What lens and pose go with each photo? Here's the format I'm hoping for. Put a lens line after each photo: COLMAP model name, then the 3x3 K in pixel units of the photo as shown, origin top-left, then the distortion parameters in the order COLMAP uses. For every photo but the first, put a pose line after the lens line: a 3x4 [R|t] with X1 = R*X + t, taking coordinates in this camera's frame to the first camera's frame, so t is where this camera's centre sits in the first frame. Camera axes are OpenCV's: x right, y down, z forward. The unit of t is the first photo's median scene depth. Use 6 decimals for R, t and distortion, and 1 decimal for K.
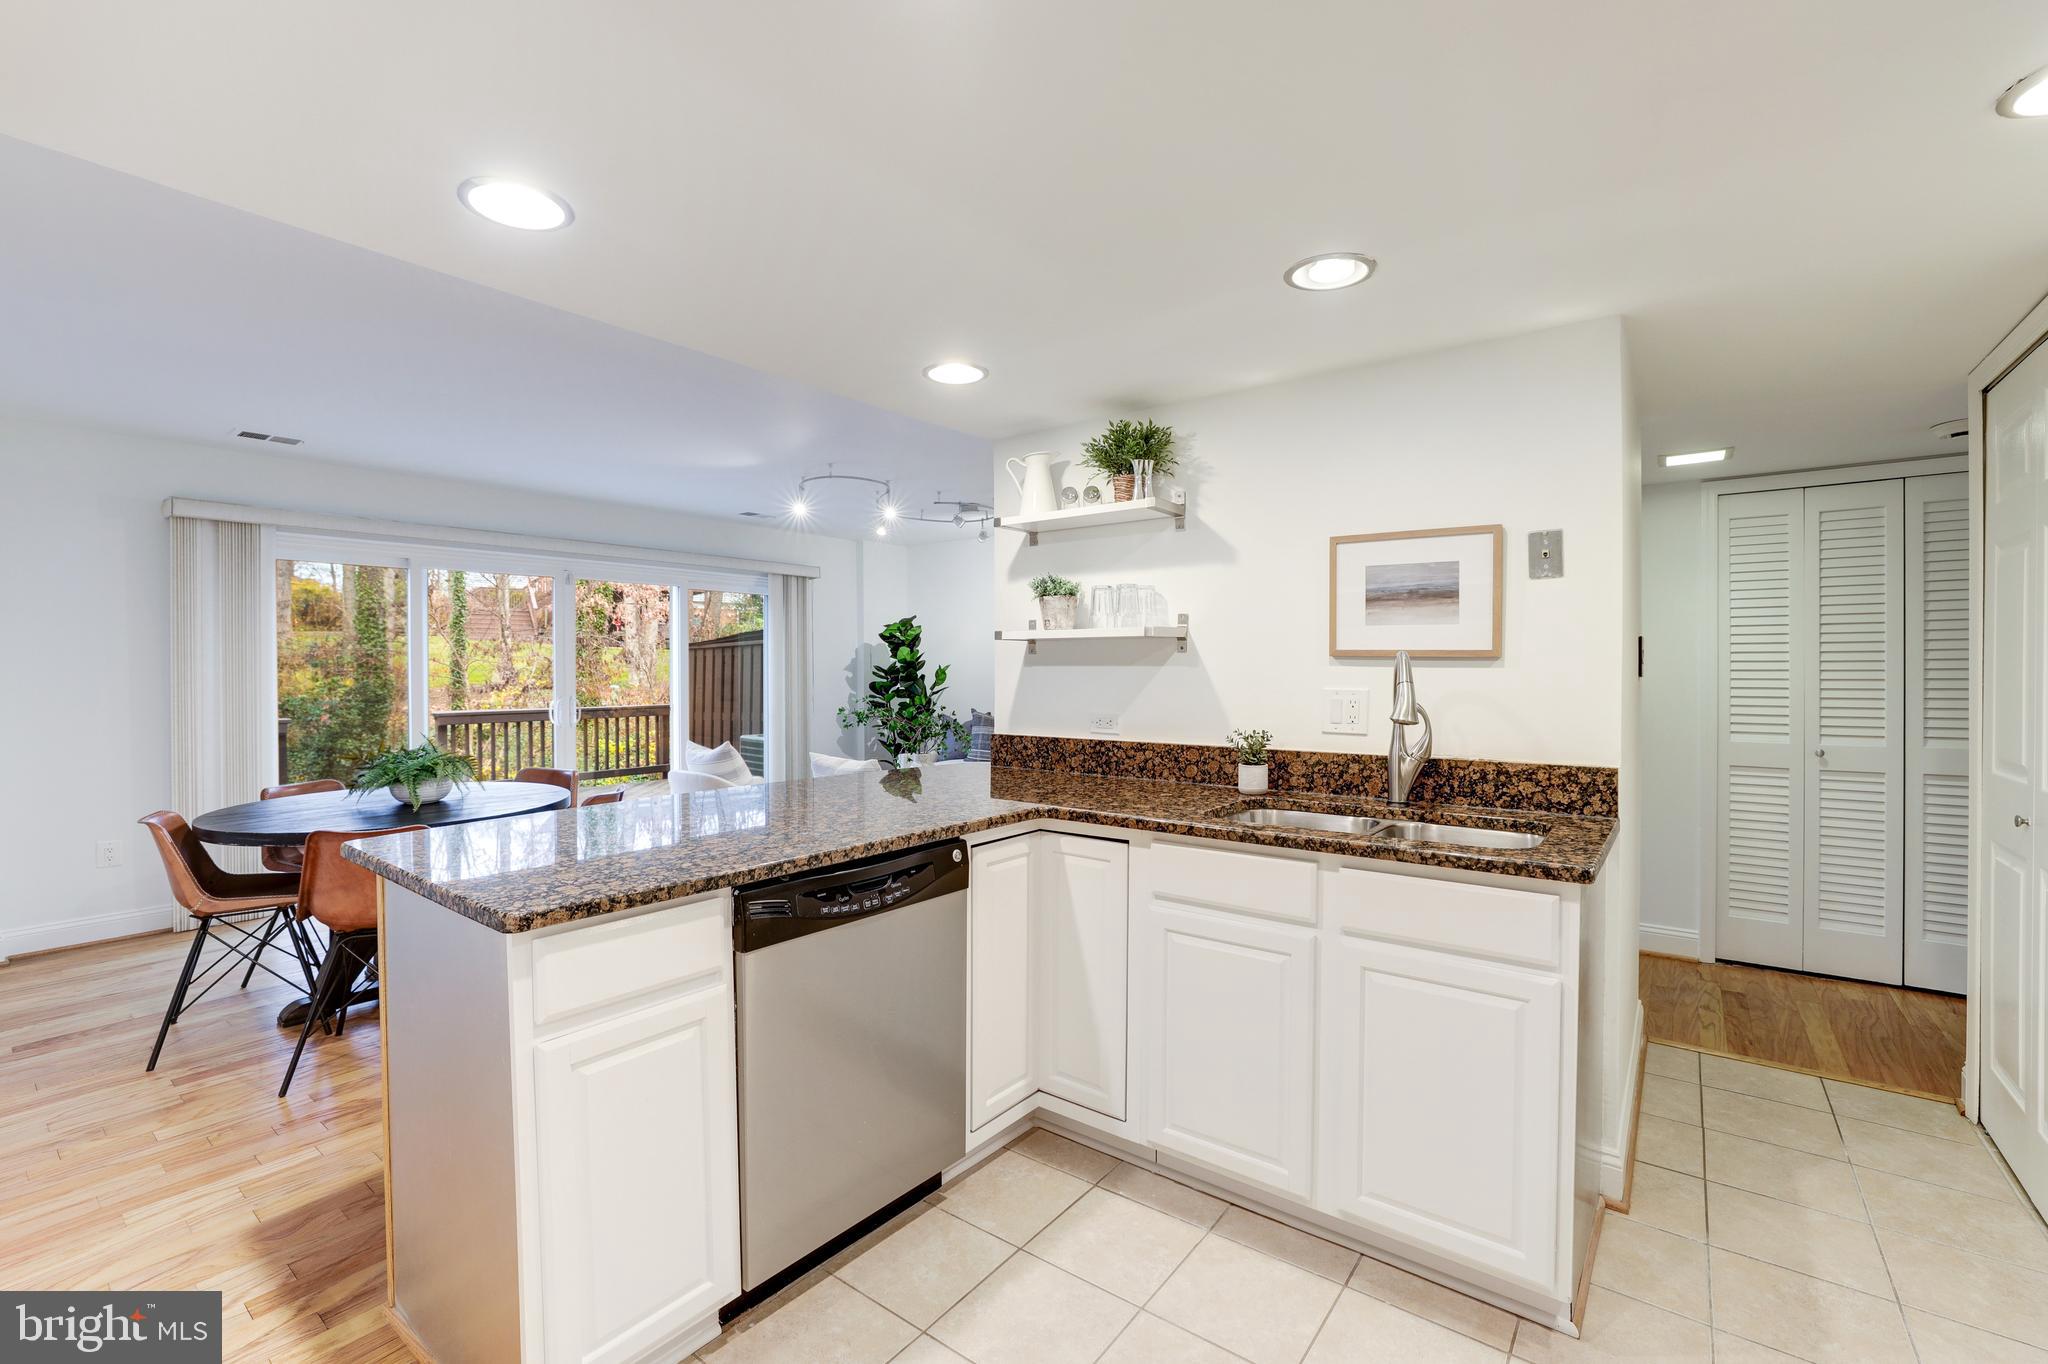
lens RADIAL K [[885.1, 0, 1022.5], [0, 885.1, 680.1], [0, 0, 1]] dist [-0.033669, 0.010932]
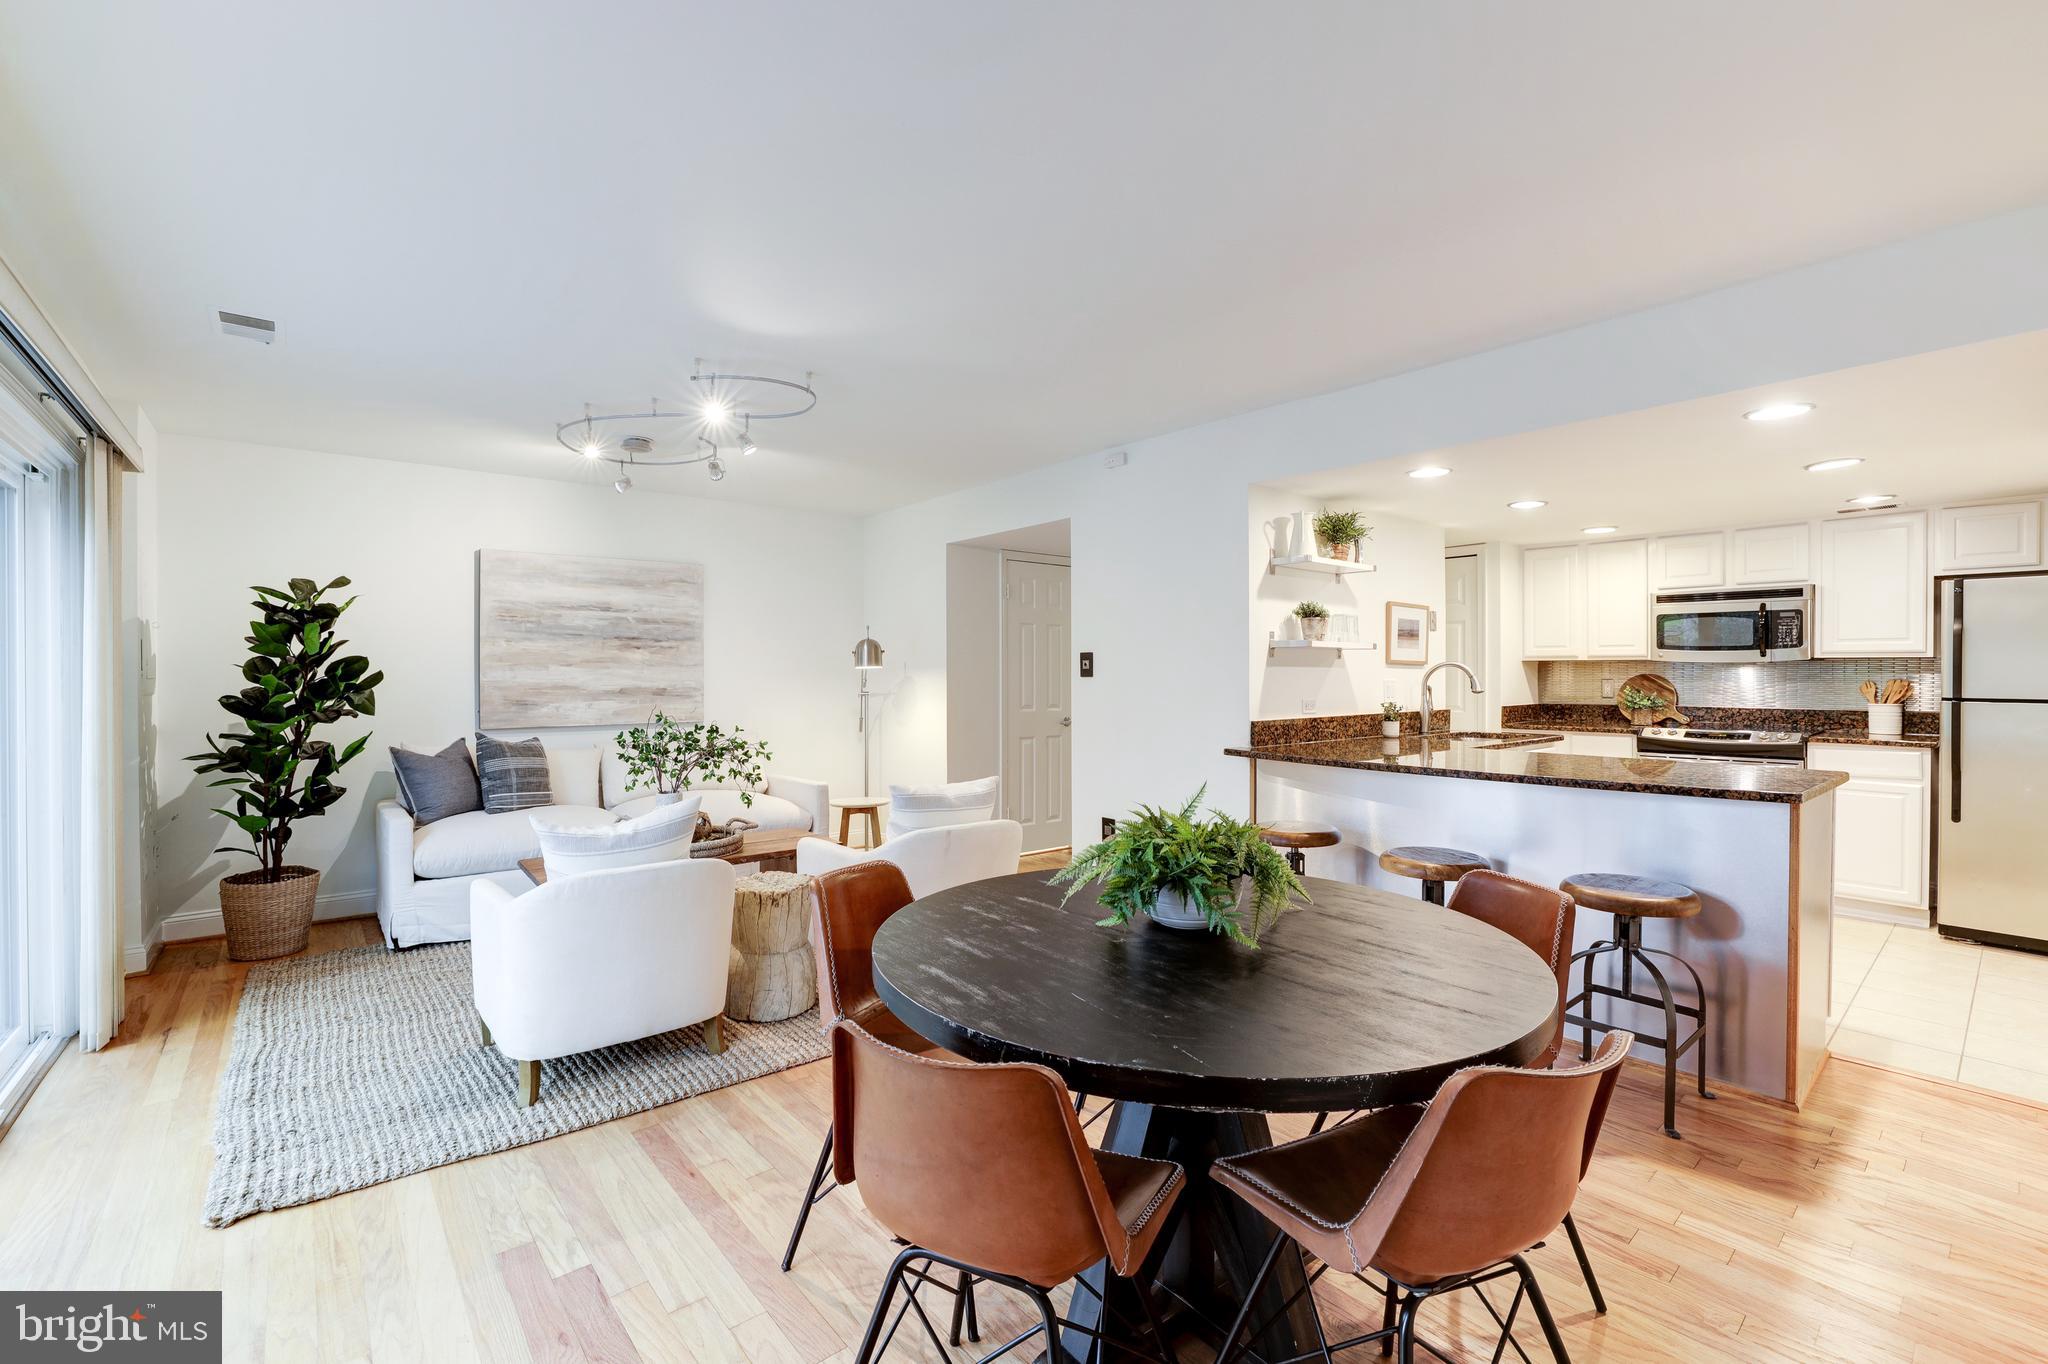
lens RADIAL K [[885.1, 0, 1032.2], [0, 885.1, 671.2], [0, 0, 1]] dist [-0.033669, 0.010932]
pose [[0.202798, 0.001675, 0.979219, -1.461264], [0.015816, 0.999862, -0.004986, -0.009091], [-0.979093, 0.016499, 0.202743, 1.179552]]
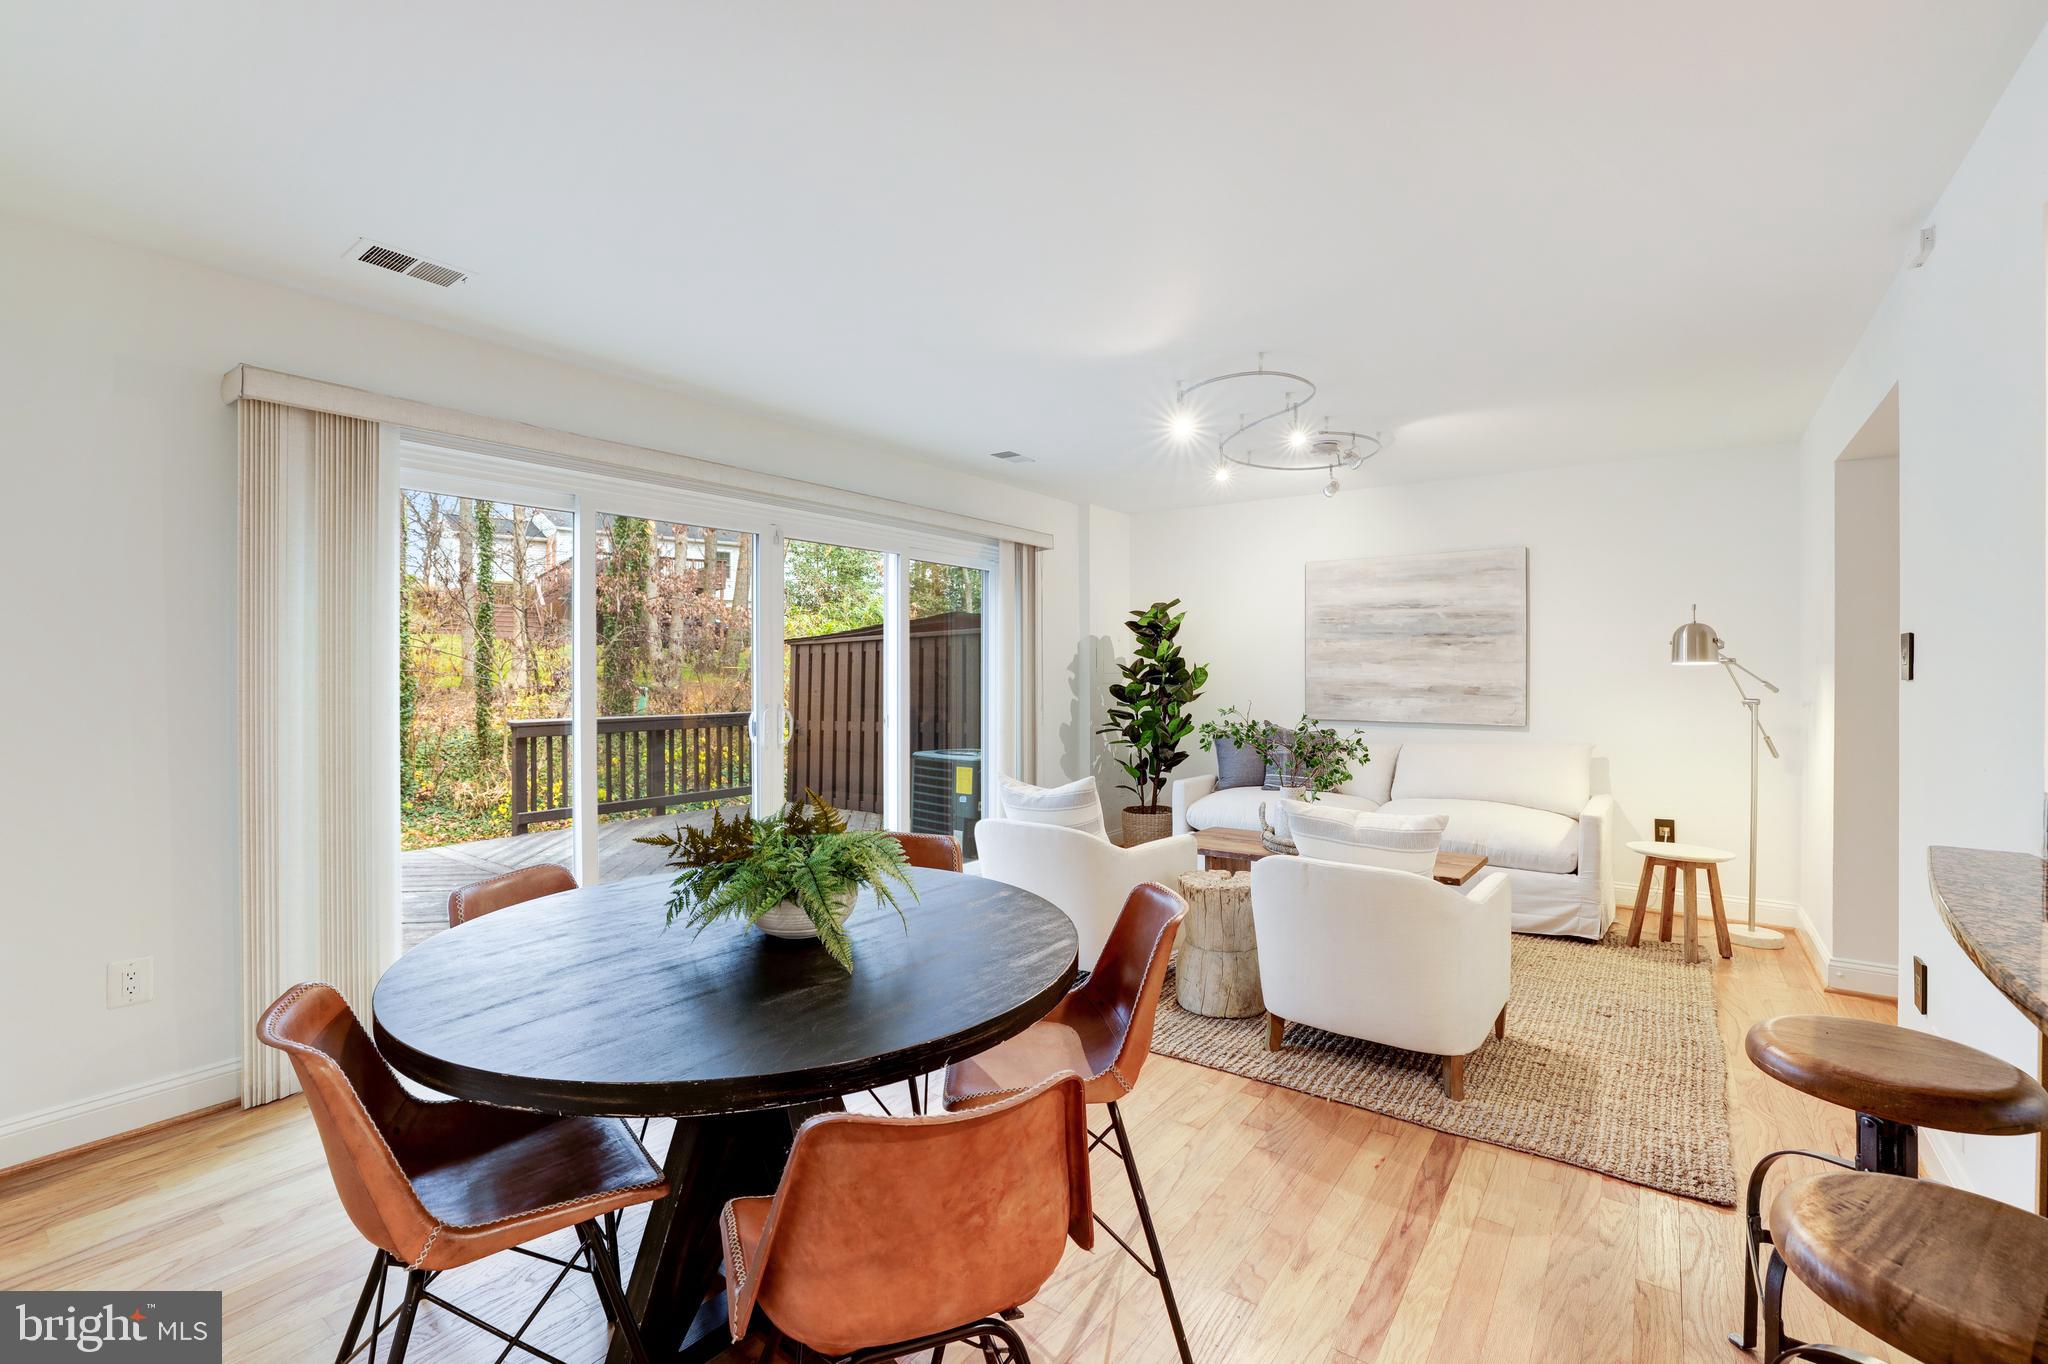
lens RADIAL K [[885.1, 0, 1033.0], [0, 885.1, 676.6], [0, 0, 1]] dist [-0.033669, 0.010932]
pose [[0.999651, 0.003619, 0.026185, -0.684895], [-0.003455, 0.999974, -0.006316, -0.000449], [-0.026207, 0.006224, 0.999637, 0.597464]]
